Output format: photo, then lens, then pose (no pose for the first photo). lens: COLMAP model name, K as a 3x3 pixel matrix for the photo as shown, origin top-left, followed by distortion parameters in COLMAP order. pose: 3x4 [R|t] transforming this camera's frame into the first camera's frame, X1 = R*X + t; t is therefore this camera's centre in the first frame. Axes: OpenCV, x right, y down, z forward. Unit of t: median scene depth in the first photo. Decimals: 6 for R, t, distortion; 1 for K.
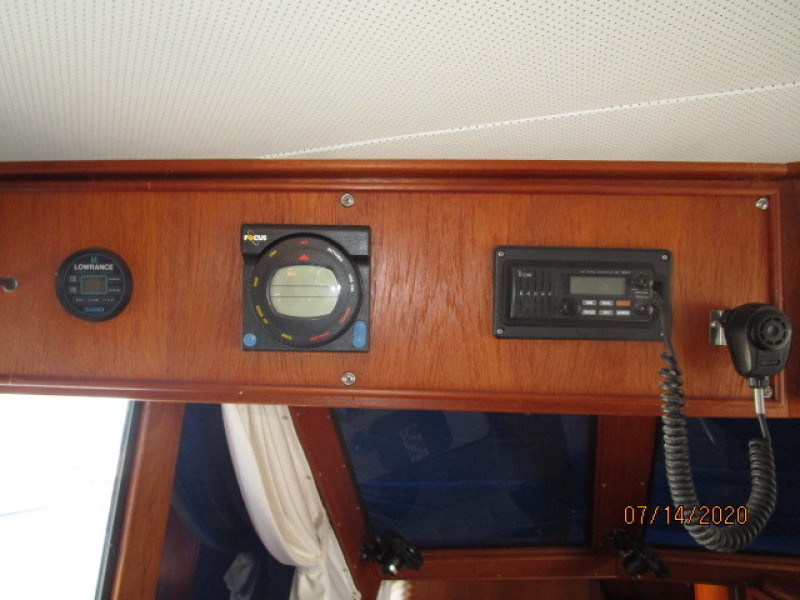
lens RADIAL K [[572.6, 0, 400.0], [0, 572.6, 300.0], [0, 0, 1]] dist [-0.027188, 0.005162]
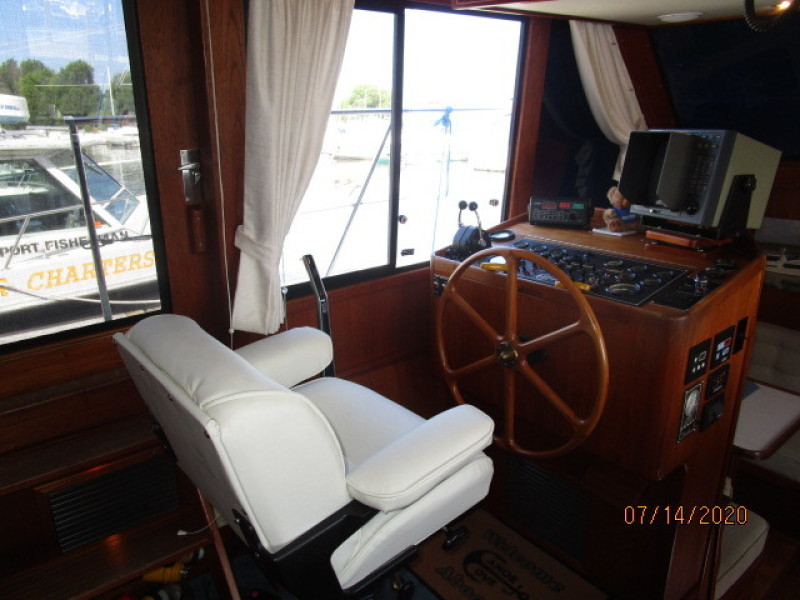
lens RADIAL K [[560.3, 0, 400.0], [0, 560.3, 300.0], [0, 0, 1]] dist [-0.004210, 0.003490]
pose [[0.831123, 0.121167, -0.542727, 0.209394], [0.163320, 0.879745, 0.446514, 0.046550], [0.531564, -0.459746, 0.711388, -0.643903]]
